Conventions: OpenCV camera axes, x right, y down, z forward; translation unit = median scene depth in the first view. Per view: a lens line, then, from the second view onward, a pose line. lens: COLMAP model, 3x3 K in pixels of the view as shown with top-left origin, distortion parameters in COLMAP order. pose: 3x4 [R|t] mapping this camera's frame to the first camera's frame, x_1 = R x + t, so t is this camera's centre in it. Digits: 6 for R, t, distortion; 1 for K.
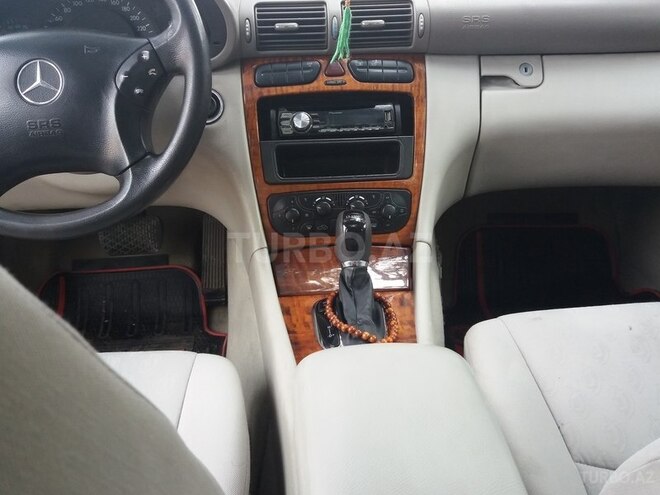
lens RADIAL K [[716.3, 0, 330.0], [0, 716.3, 247.5], [0, 0, 1]] dist [0.185134, -0.458030]
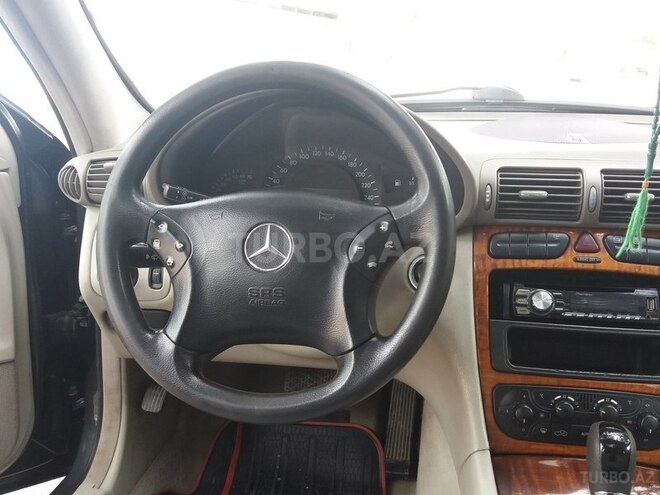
lens RADIAL K [[716.3, 0, 330.0], [0, 716.3, 247.5], [0, 0, 1]] dist [0.185134, -0.458030]
pose [[0.972159, 0.077295, -0.221206, -0.098095], [-0.113772, 0.980987, -0.157226, -0.074759], [0.204848, 0.178016, 0.962470, 0.116781]]
